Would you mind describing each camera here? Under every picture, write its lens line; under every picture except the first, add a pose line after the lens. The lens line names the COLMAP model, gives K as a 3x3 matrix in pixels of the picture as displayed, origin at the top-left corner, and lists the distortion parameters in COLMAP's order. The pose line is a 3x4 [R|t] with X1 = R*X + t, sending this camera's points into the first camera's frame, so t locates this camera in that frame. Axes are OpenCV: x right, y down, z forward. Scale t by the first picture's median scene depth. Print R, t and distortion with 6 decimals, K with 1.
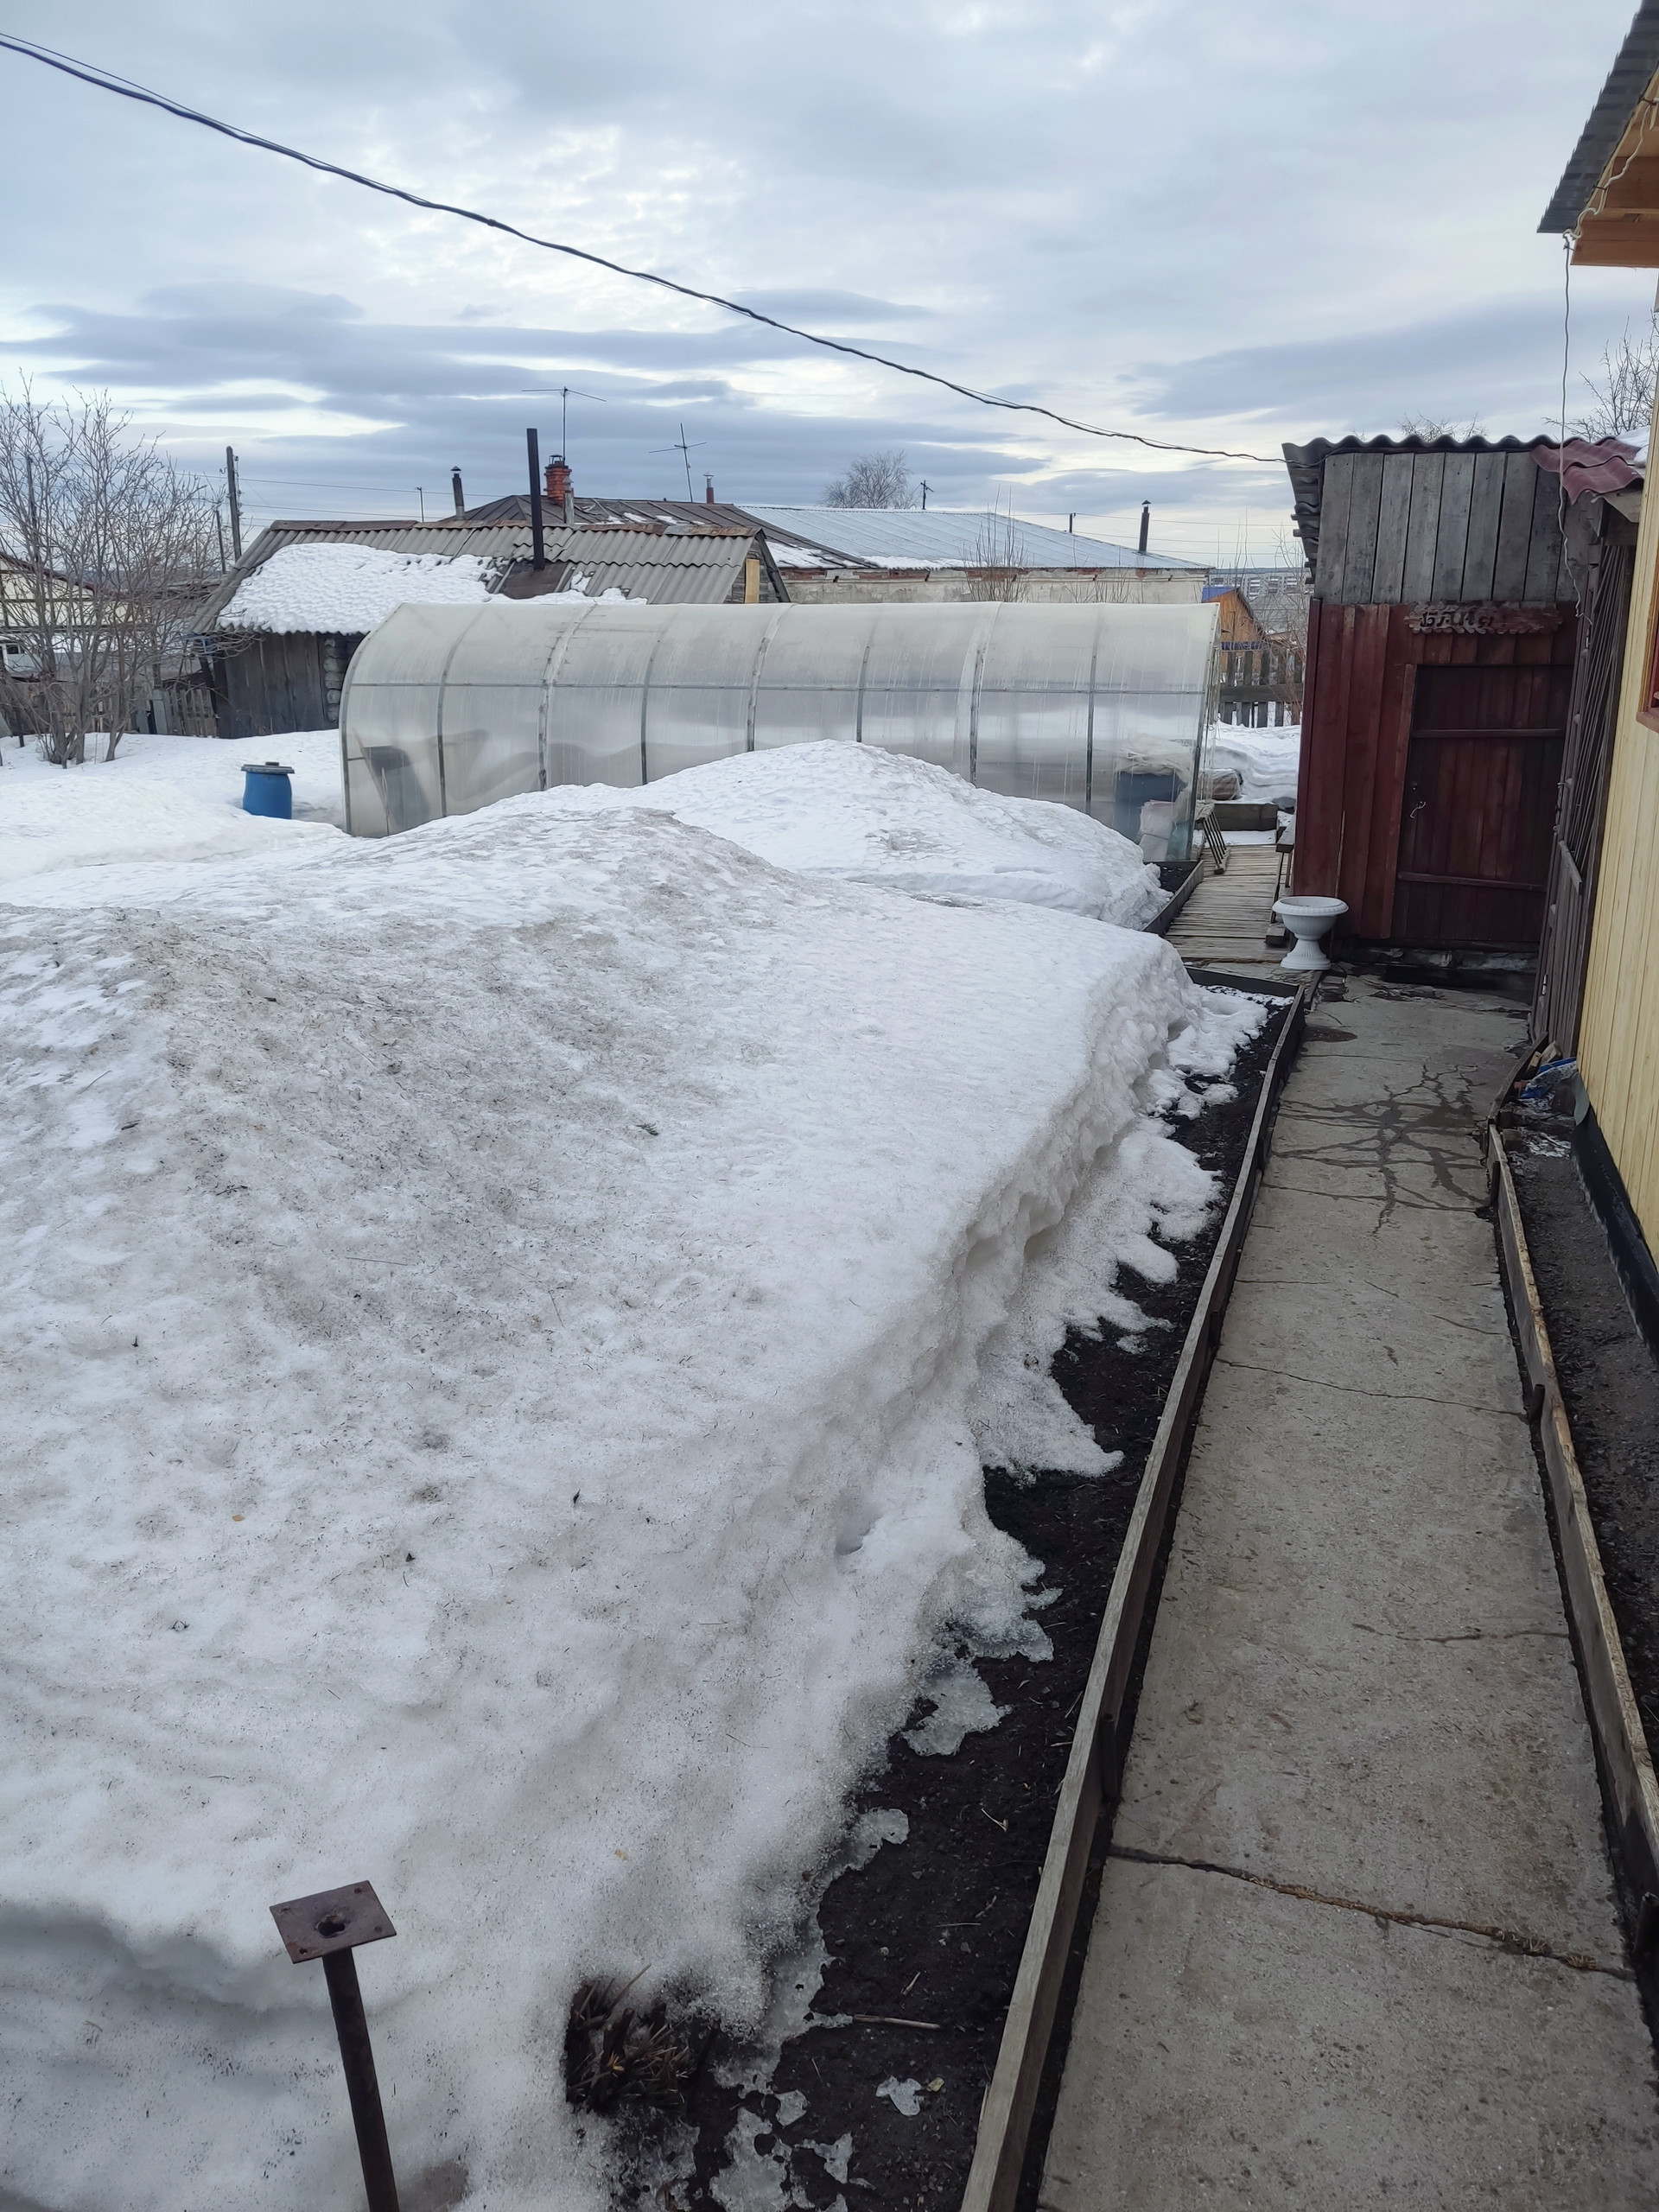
lens RADIAL K [[1652.9, 0, 830.8], [0, 1652.9, 1116.3], [0, 0, 1]] dist [0.111888, -0.165127]
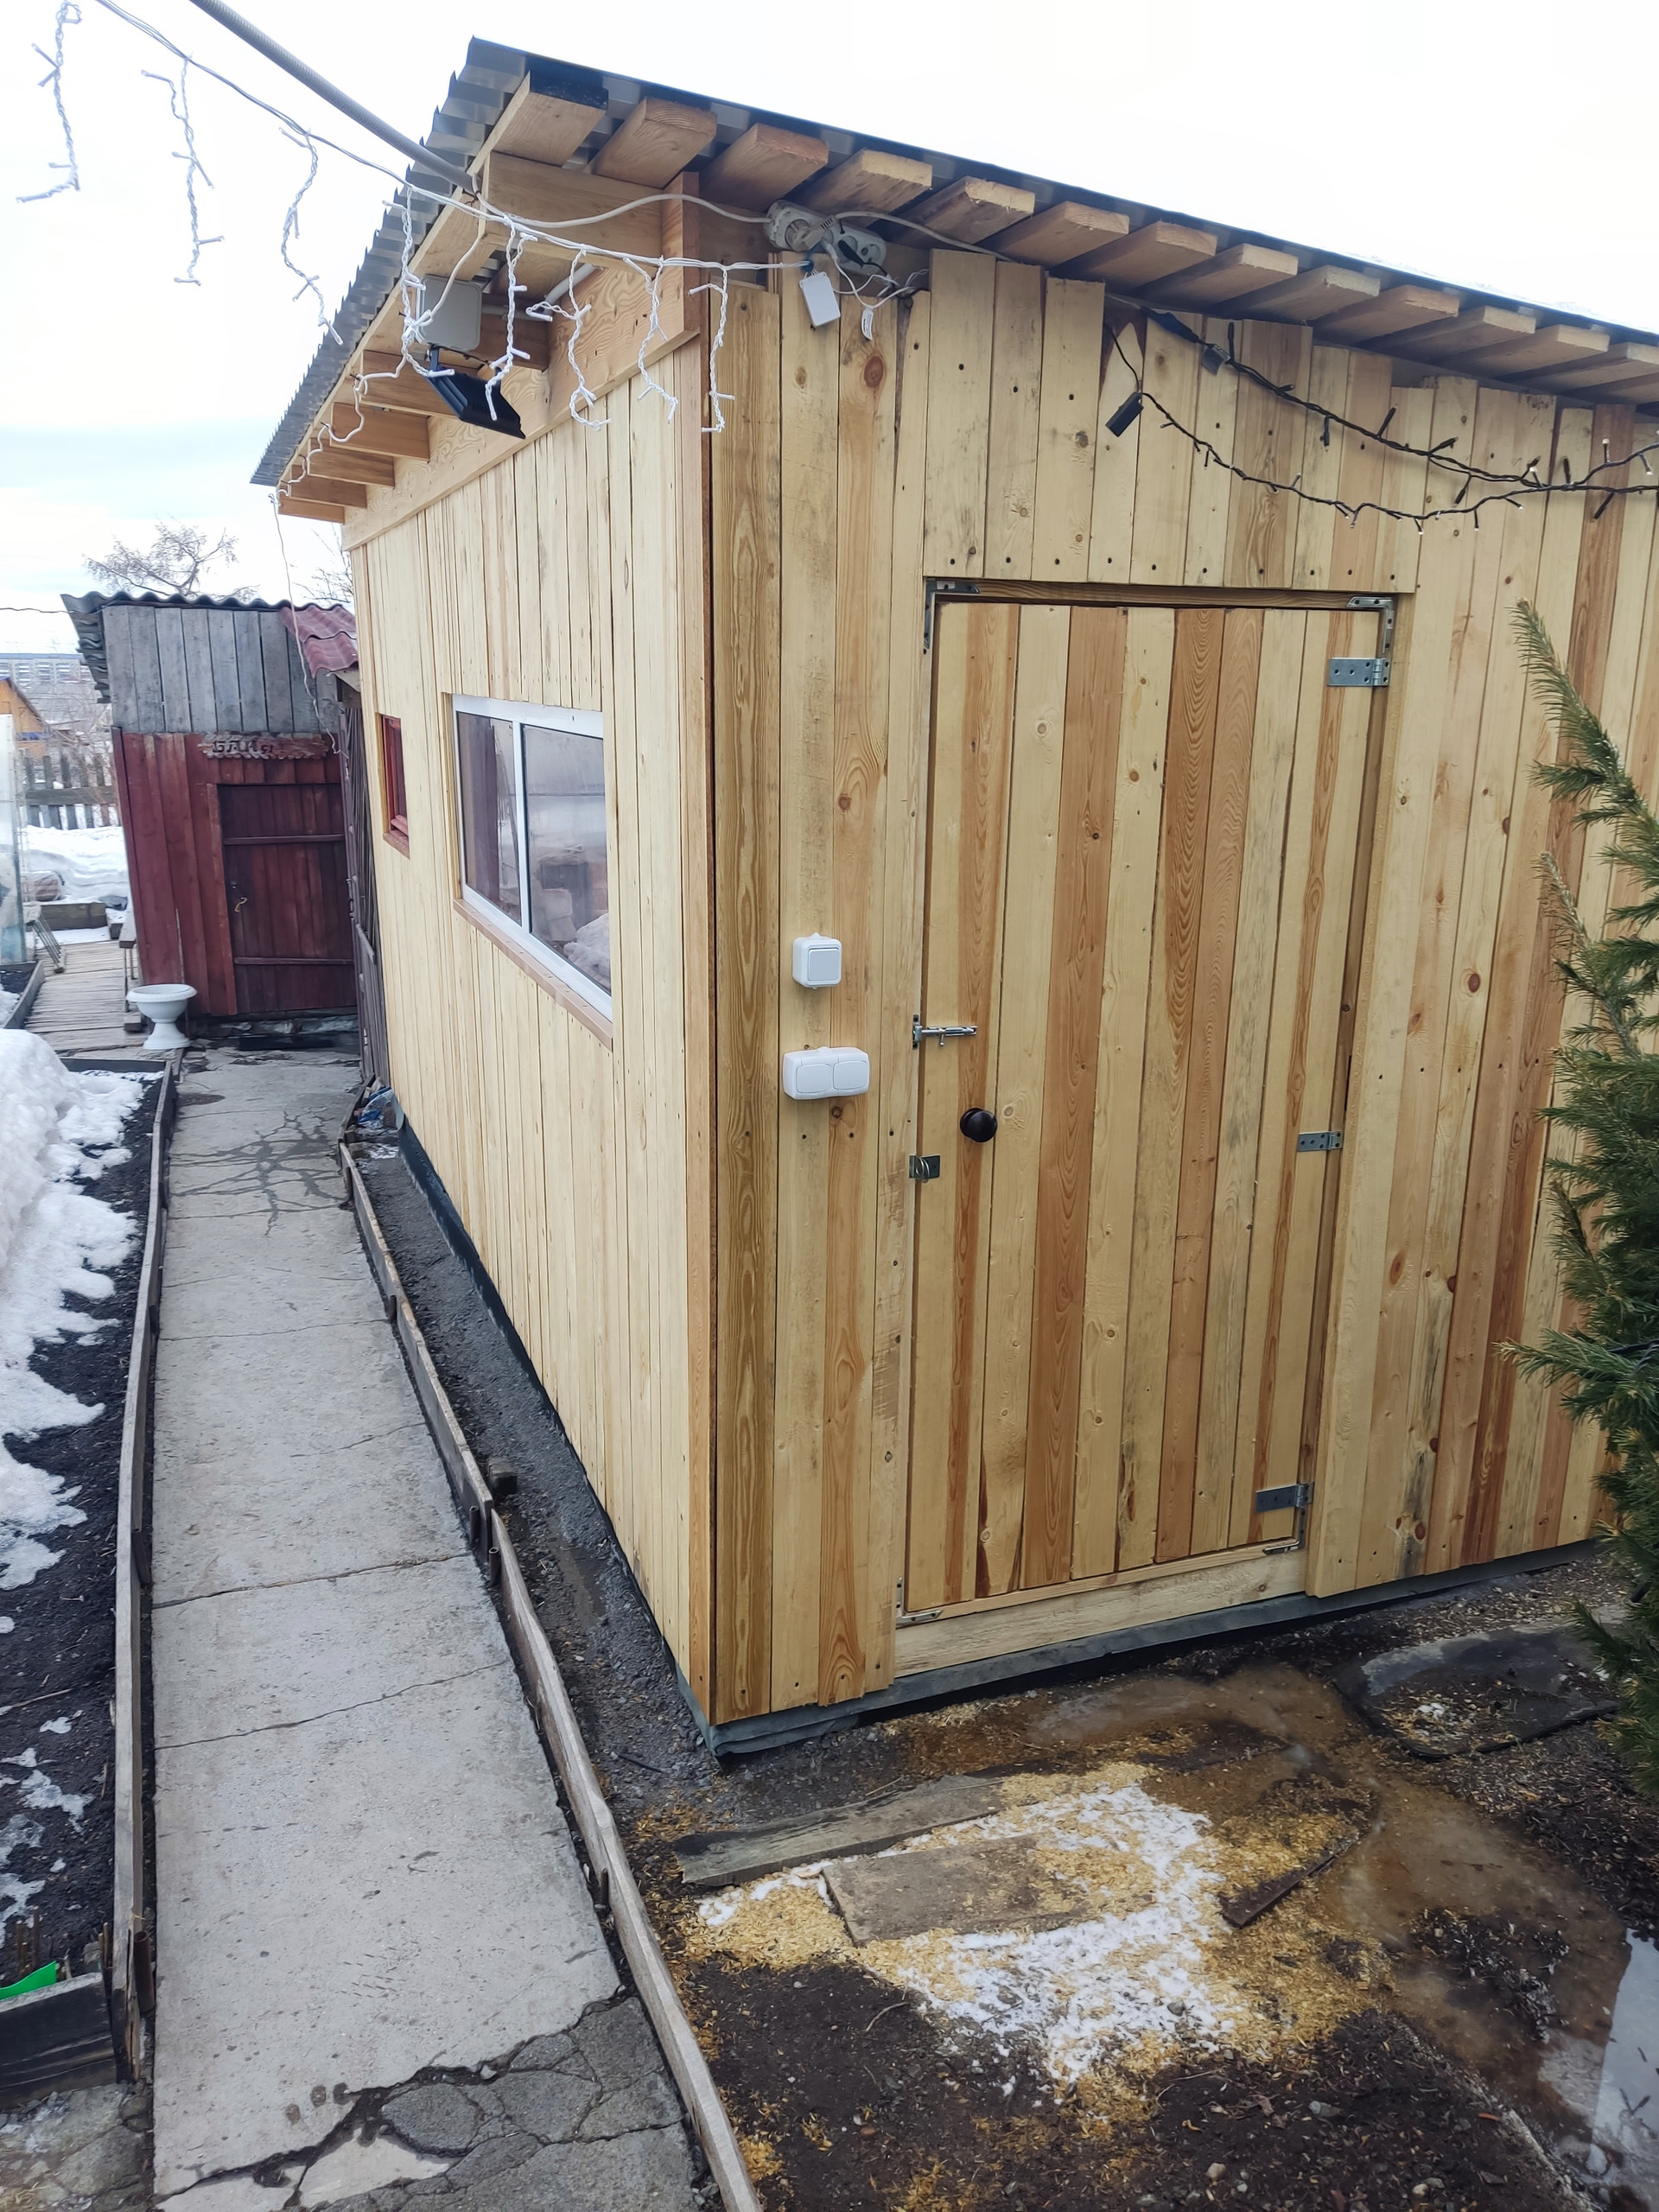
lens RADIAL K [[1652.9, 0, 830.8], [0, 1652.9, 1116.3], [0, 0, 1]] dist [0.111888, -0.165127]
pose [[0.783306, -0.142039, 0.605192, -0.086132], [0.171969, 0.985065, 0.008613, 0.036969], [-0.597377, 0.097328, 0.796033, -0.253034]]
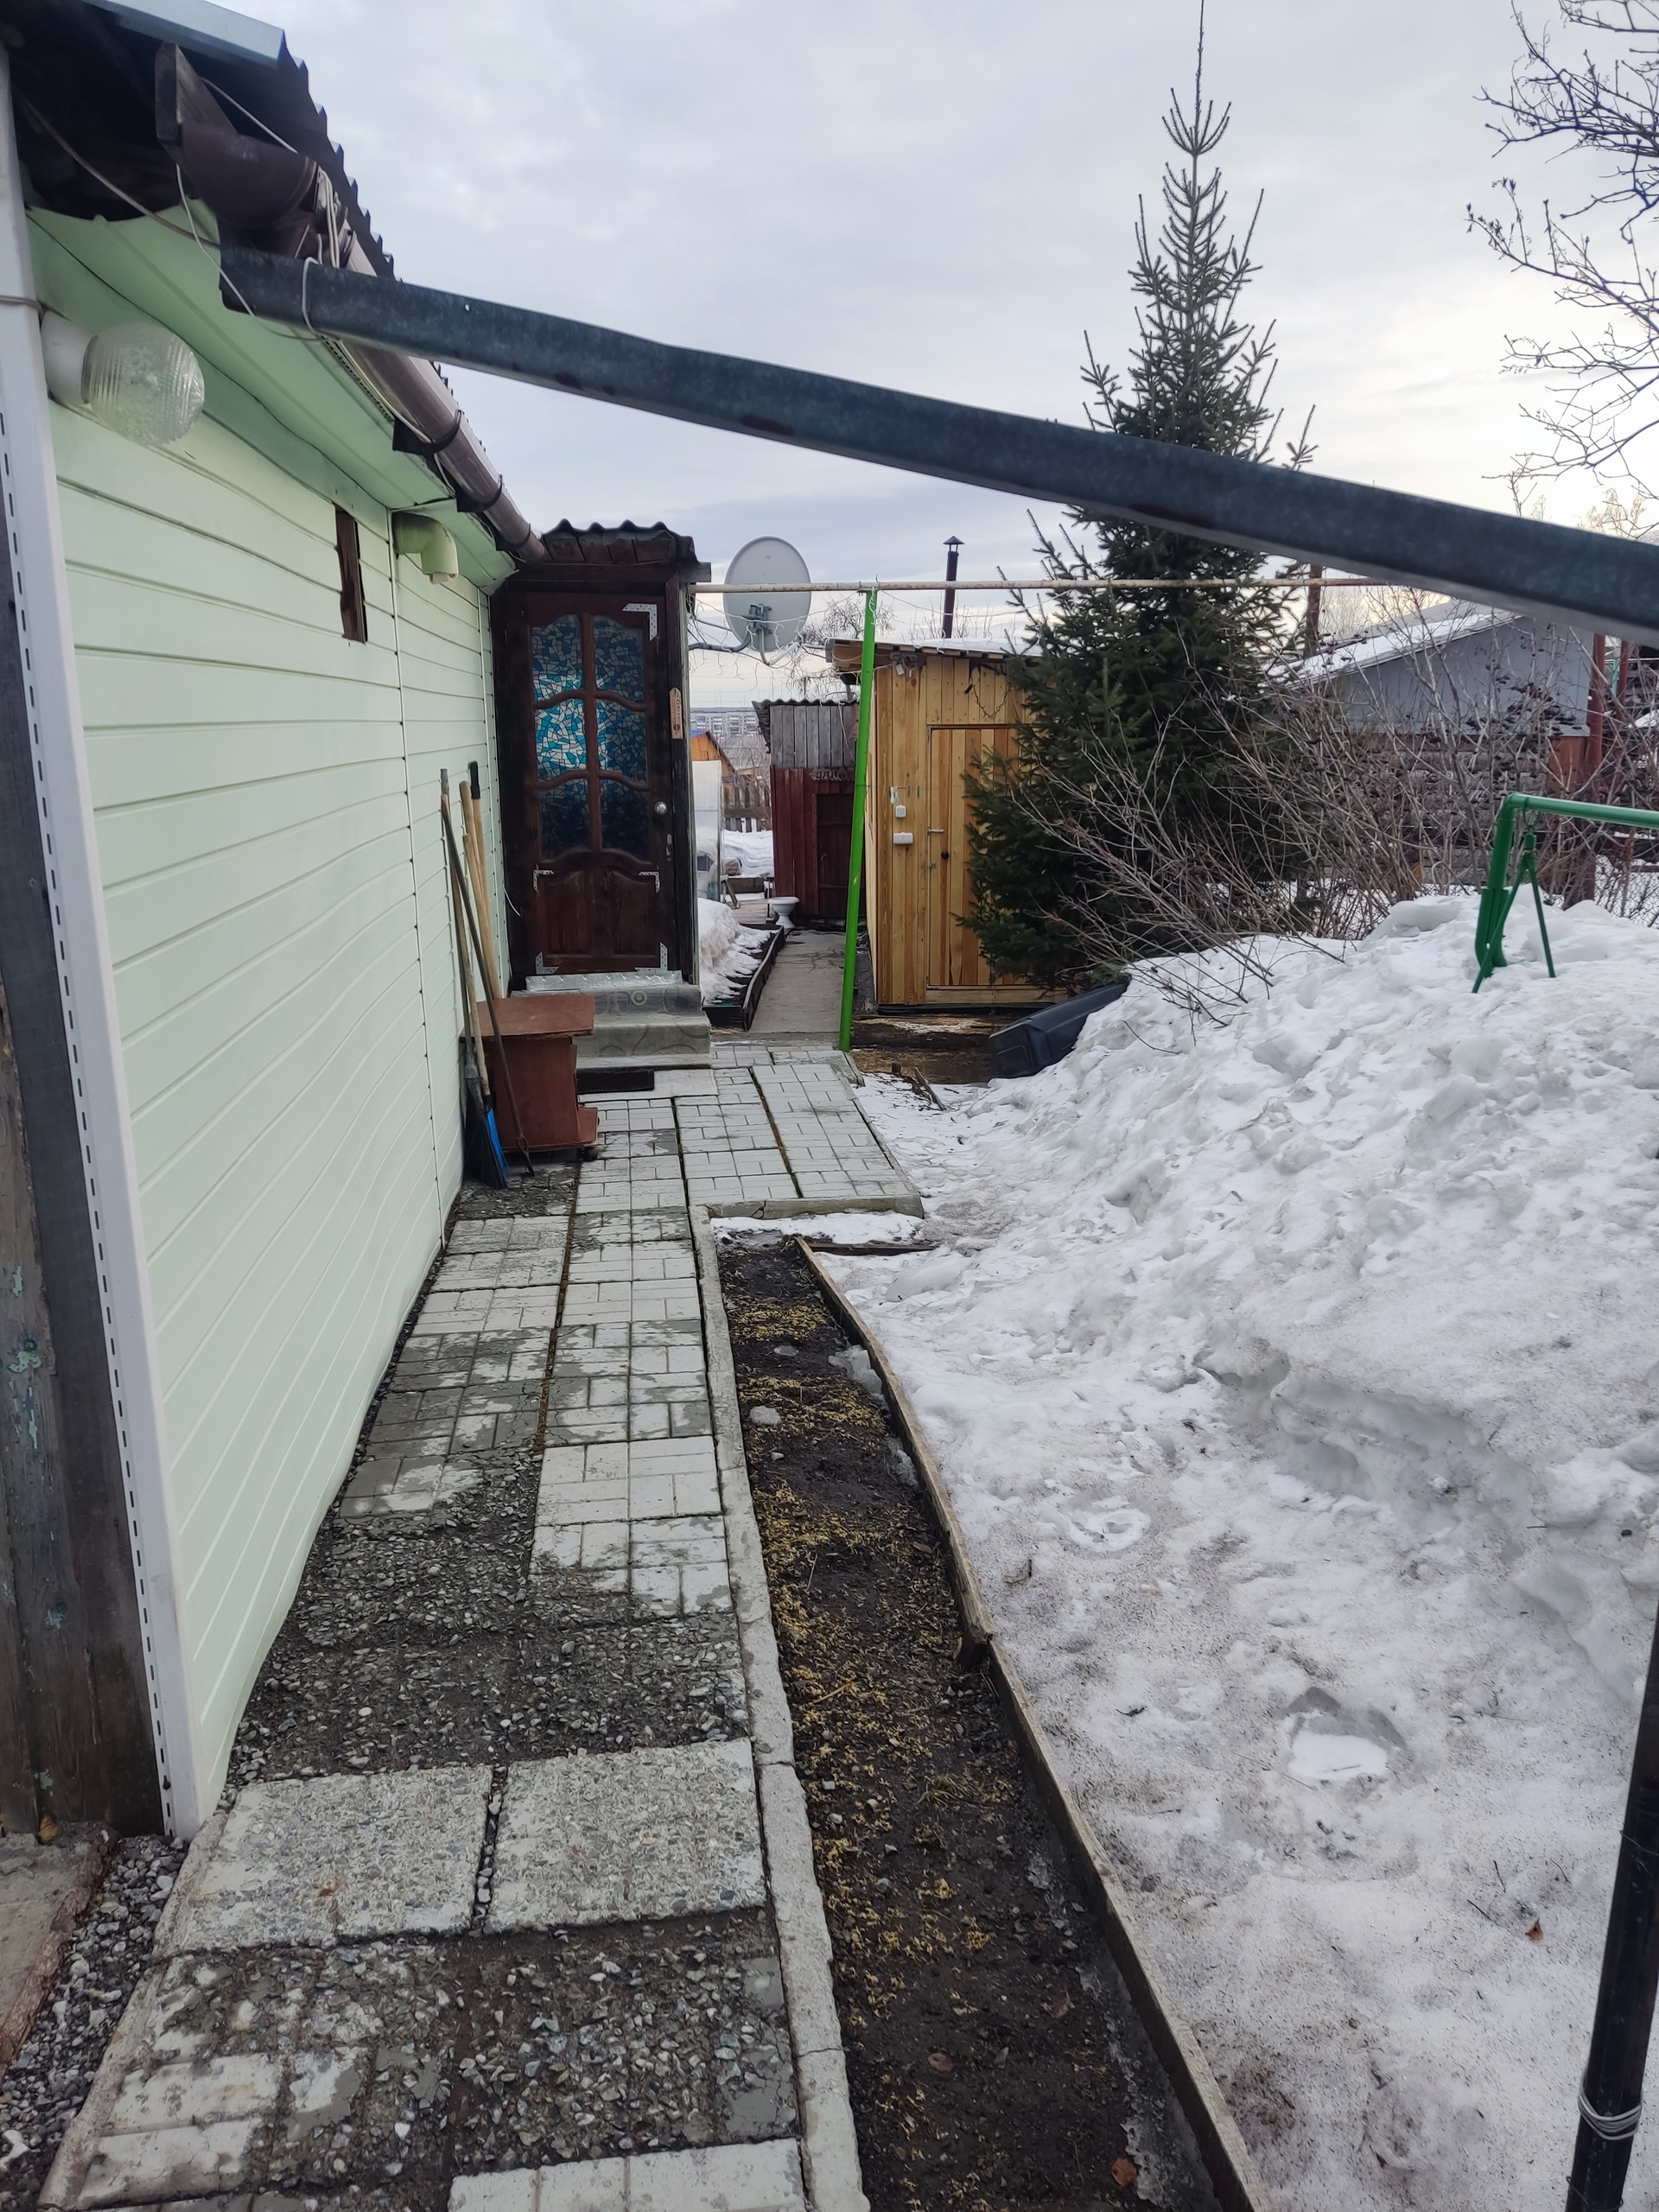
lens RADIAL K [[1652.9, 0, 830.8], [0, 1652.9, 1116.3], [0, 0, 1]] dist [0.111888, -0.165127]
pose [[0.954421, -0.077838, 0.288137, -0.472468], [0.099239, 0.993229, -0.060404, 0.451574], [-0.281484, 0.086245, 0.955682, -1.668977]]
